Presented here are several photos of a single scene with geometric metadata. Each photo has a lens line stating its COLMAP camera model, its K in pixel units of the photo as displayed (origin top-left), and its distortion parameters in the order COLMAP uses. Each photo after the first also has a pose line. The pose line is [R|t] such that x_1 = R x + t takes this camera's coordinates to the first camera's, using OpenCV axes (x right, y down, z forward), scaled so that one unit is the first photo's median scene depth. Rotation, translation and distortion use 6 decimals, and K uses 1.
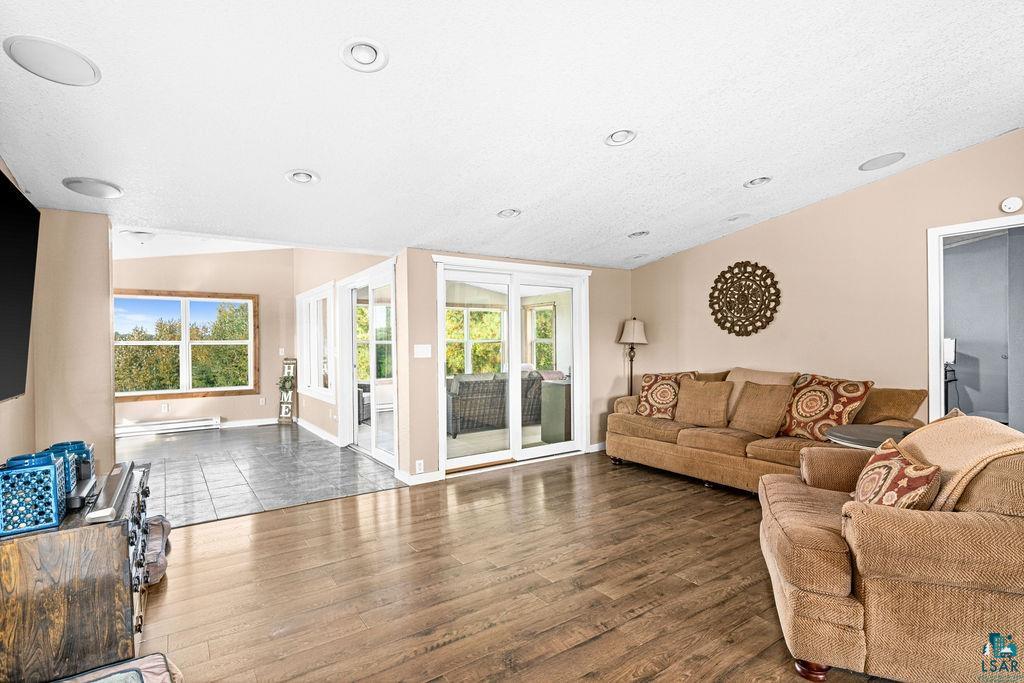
lens RADIAL K [[496.9, 0, 515.9], [0, 496.9, 344.4], [0, 0, 1]] dist [0.000278, -0.000257]
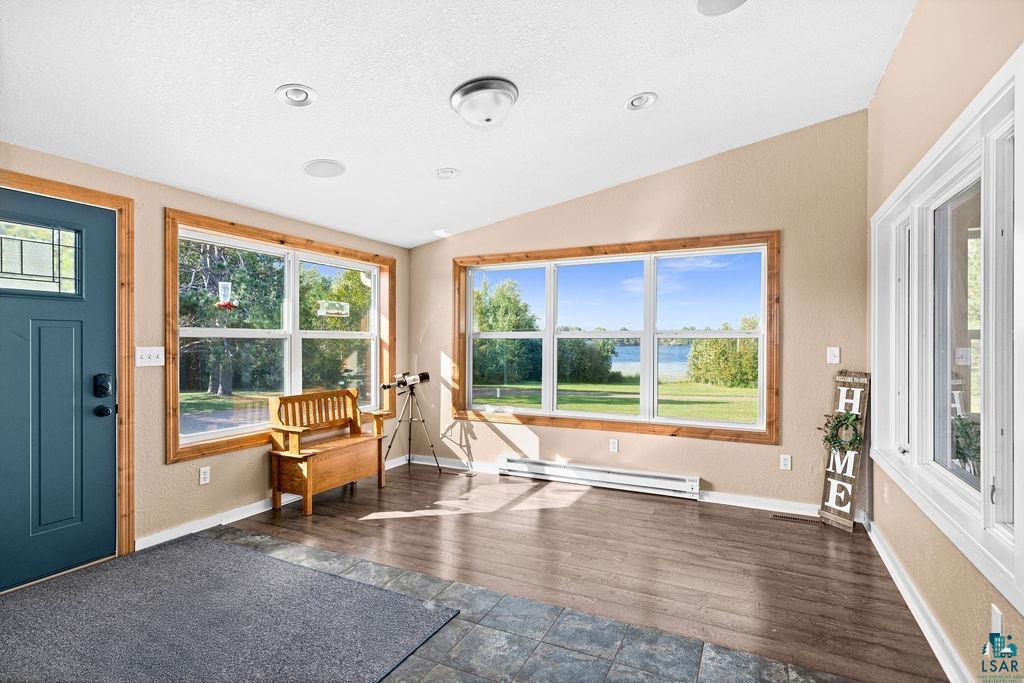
lens RADIAL K [[496.9, 0, 512.2], [0, 496.9, 343.7], [0, 0, 1]] dist [0.000278, -0.000257]
pose [[0.473980, 0.014969, -0.880408, -0.225165], [-0.009236, 0.999885, 0.012028, 0.002224], [0.880487, 0.002431, 0.474064, 0.555683]]
